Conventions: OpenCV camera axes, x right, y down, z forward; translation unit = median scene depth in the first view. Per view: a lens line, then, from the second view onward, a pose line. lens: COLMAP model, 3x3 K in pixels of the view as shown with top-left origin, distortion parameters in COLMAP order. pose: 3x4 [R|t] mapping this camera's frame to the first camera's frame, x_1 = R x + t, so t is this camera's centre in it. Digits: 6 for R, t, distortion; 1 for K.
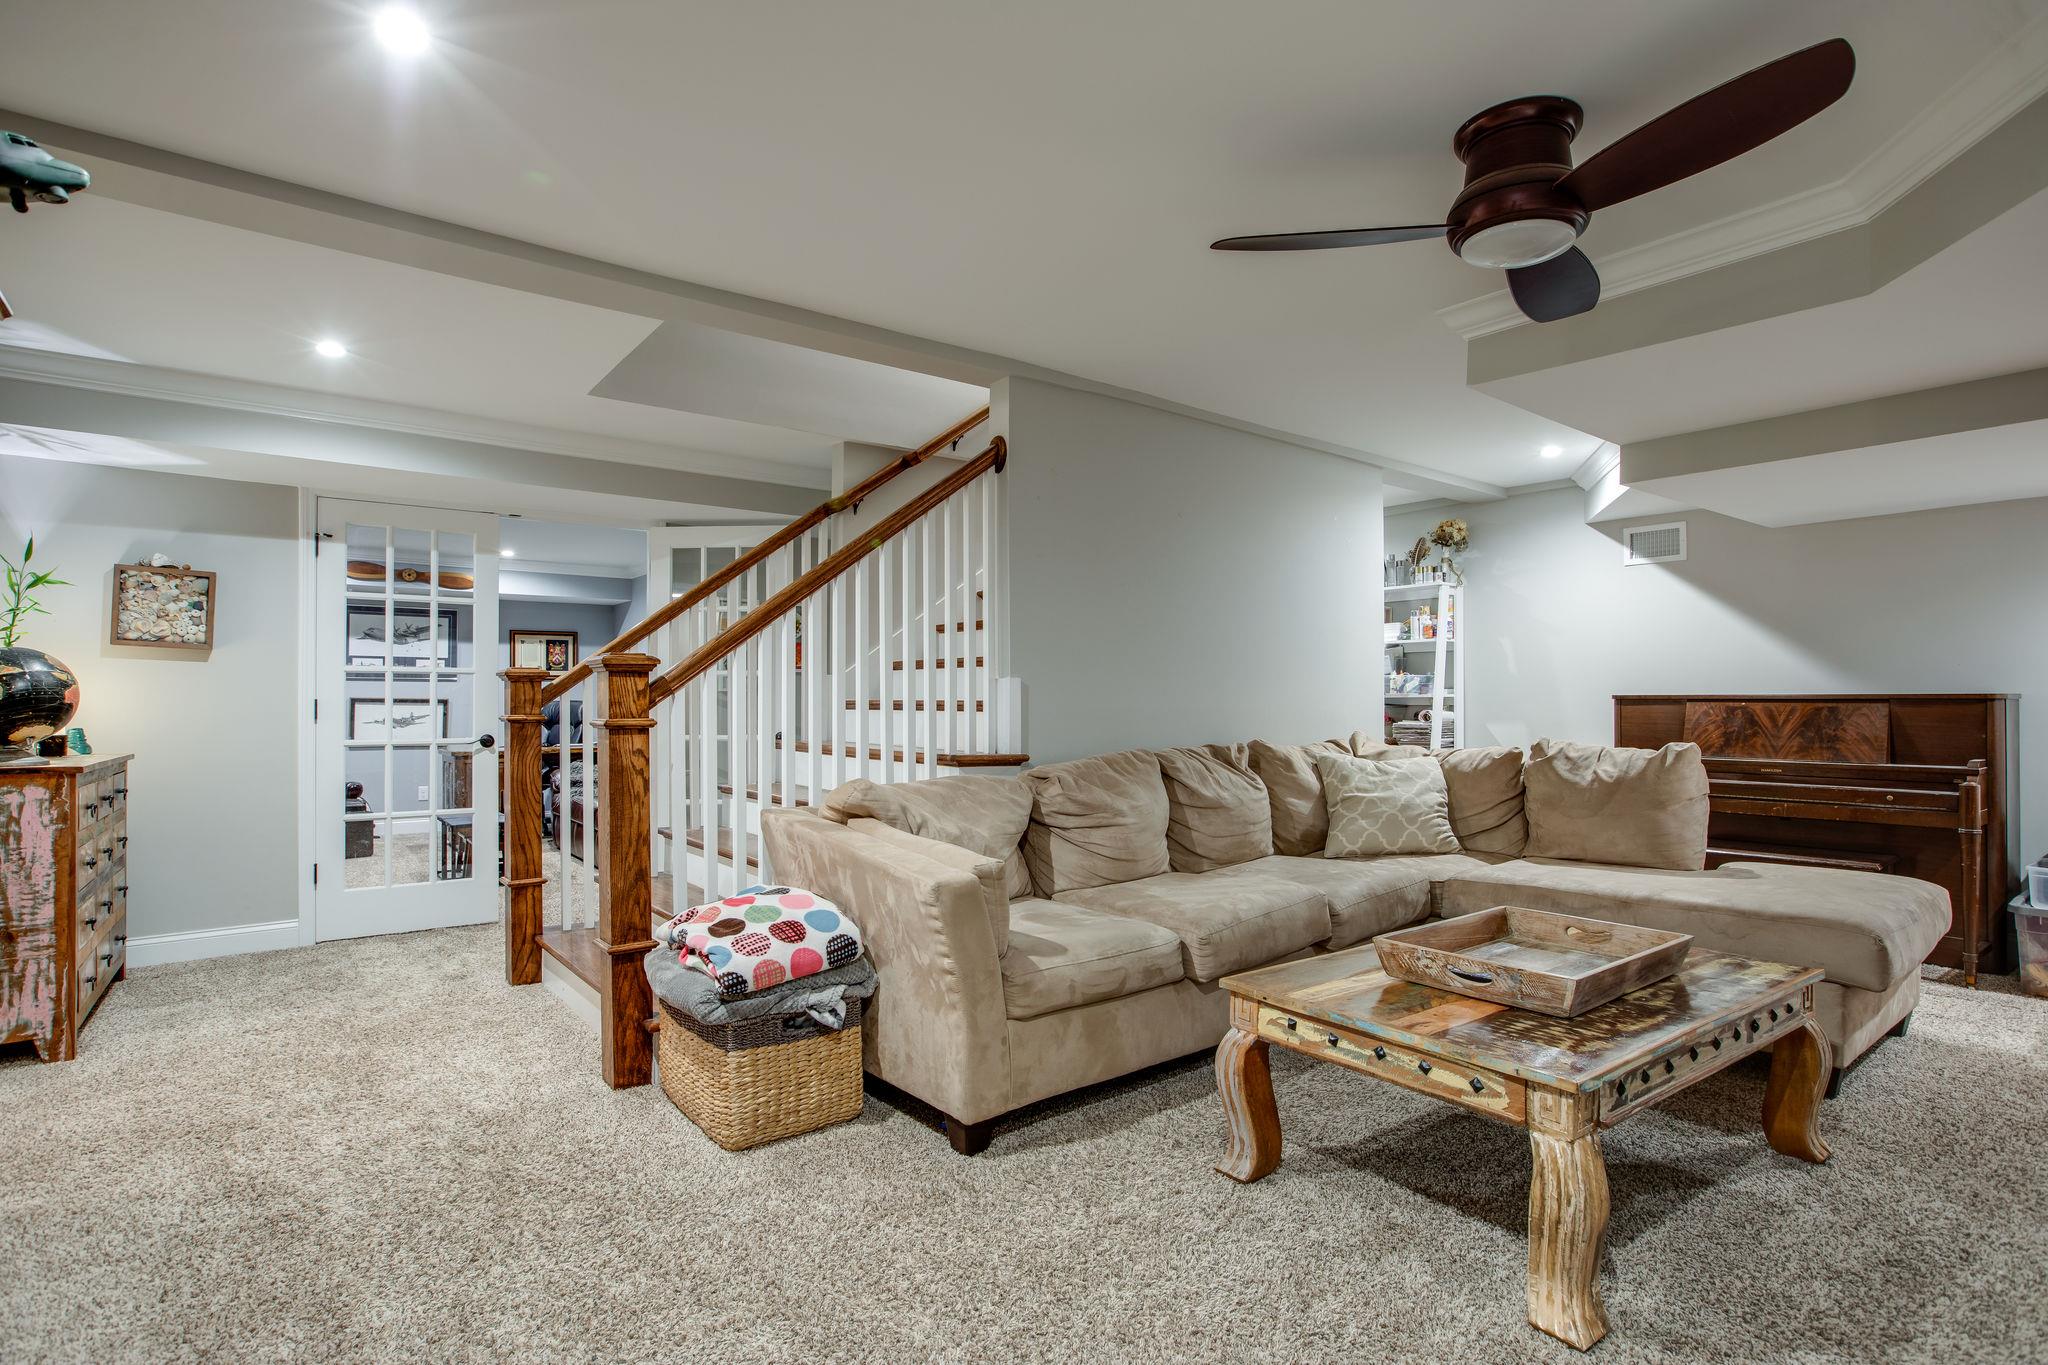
lens RADIAL K [[1036.9, 0, 1024.0], [0, 1036.9, 682.5], [0, 0, 1]] dist [-0.000025, 0.000225]
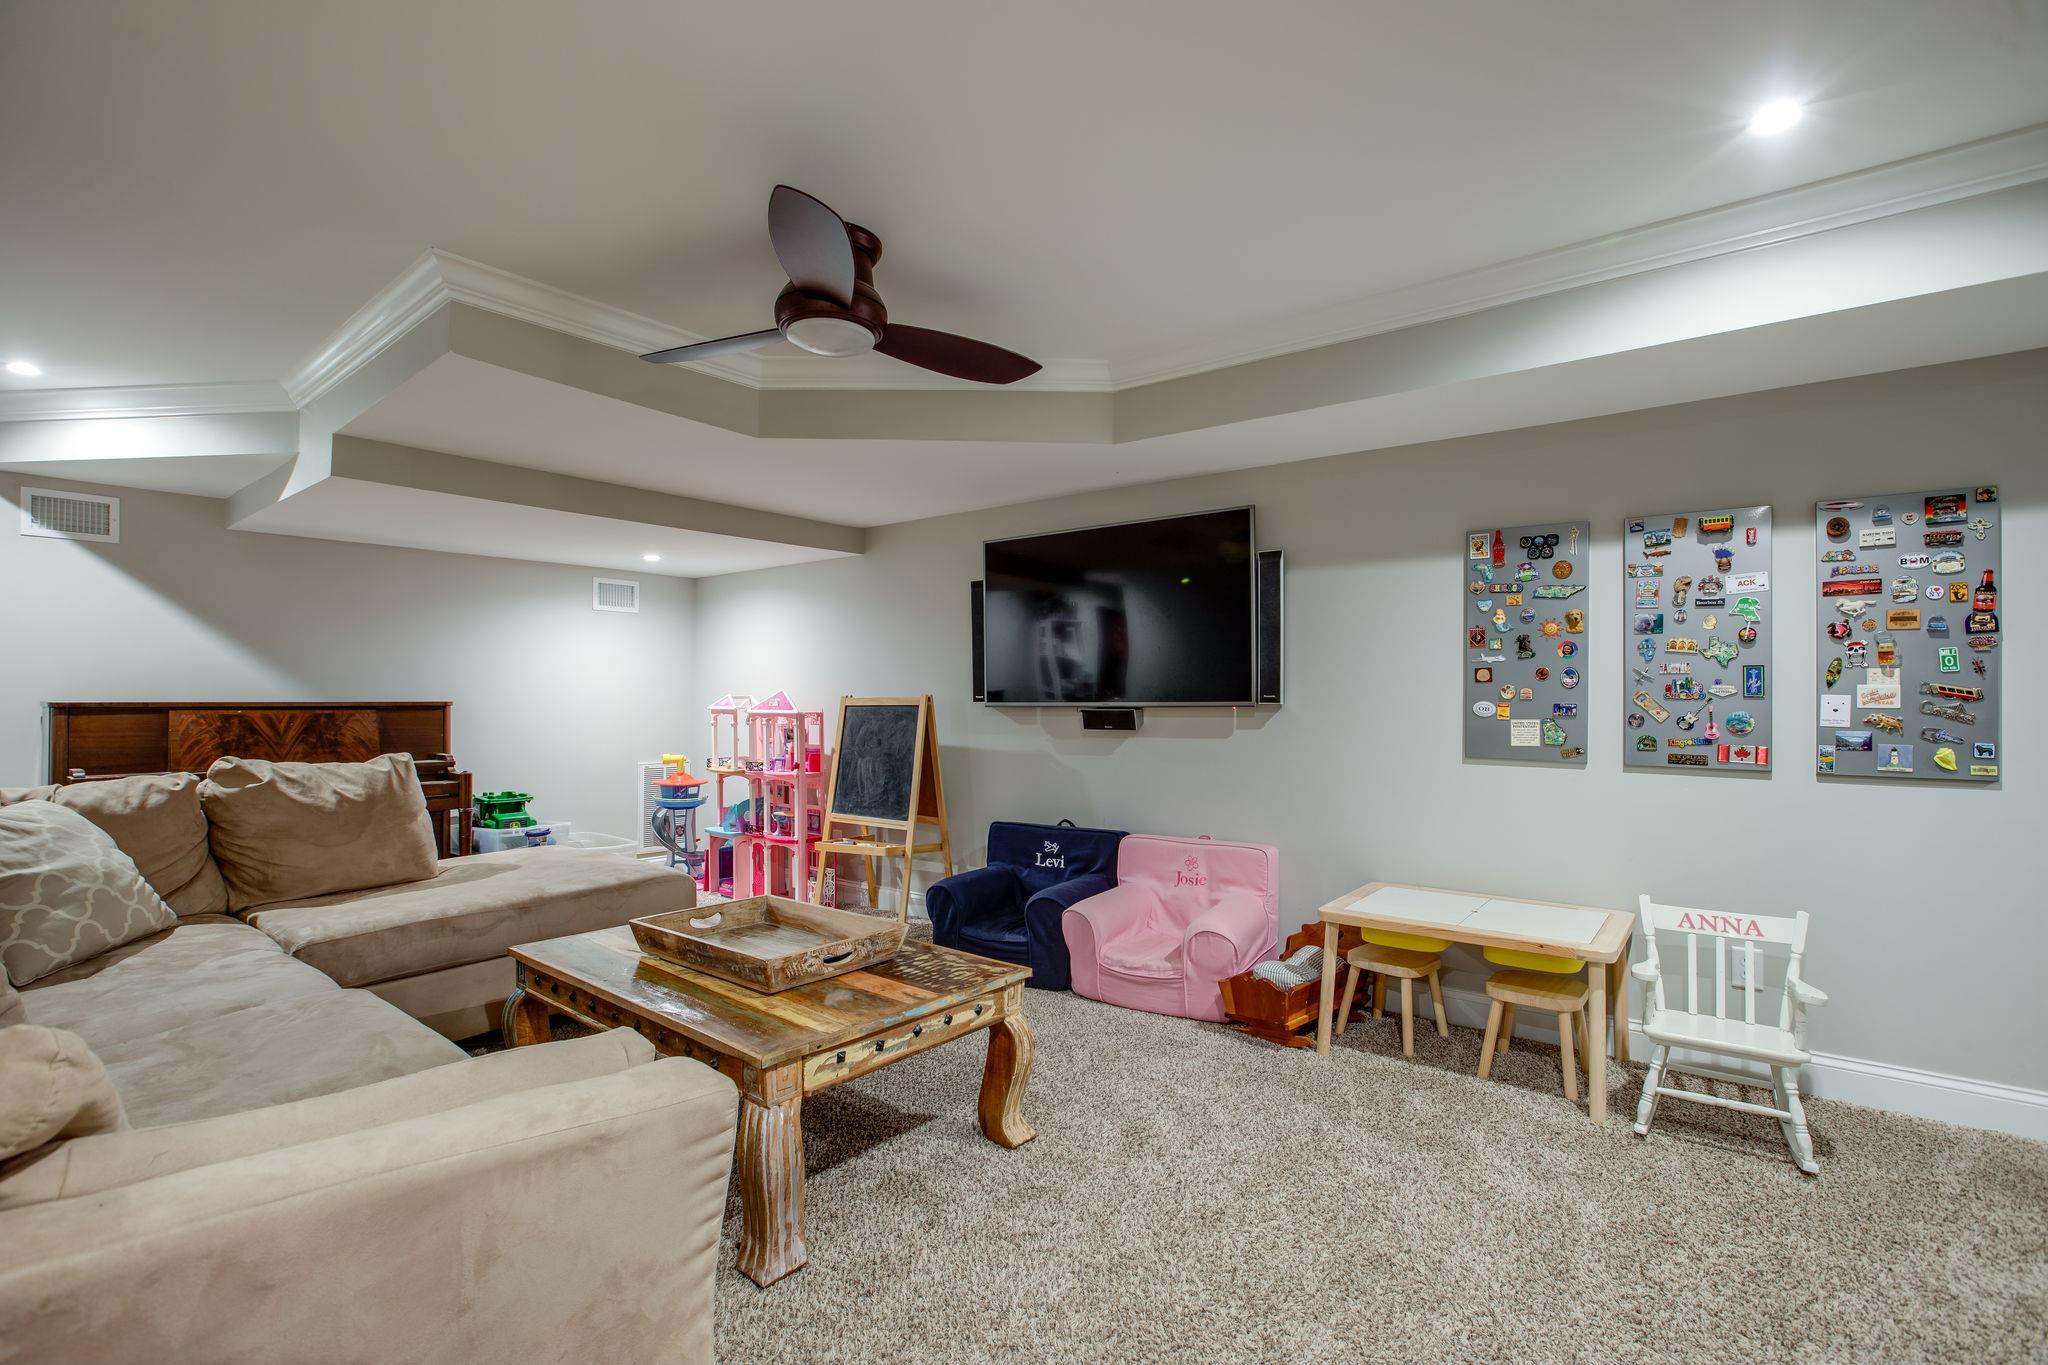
lens RADIAL K [[922.7, 0, 1024.0], [0, 922.7, 682.5], [0, 0, 1]] dist [-0.000754, -0.000142]
pose [[-0.222174, 0.014723, 0.974896, -0.621338], [-0.023291, 0.999521, -0.020402, -0.012124], [-0.974729, -0.027239, -0.221724, 1.003838]]
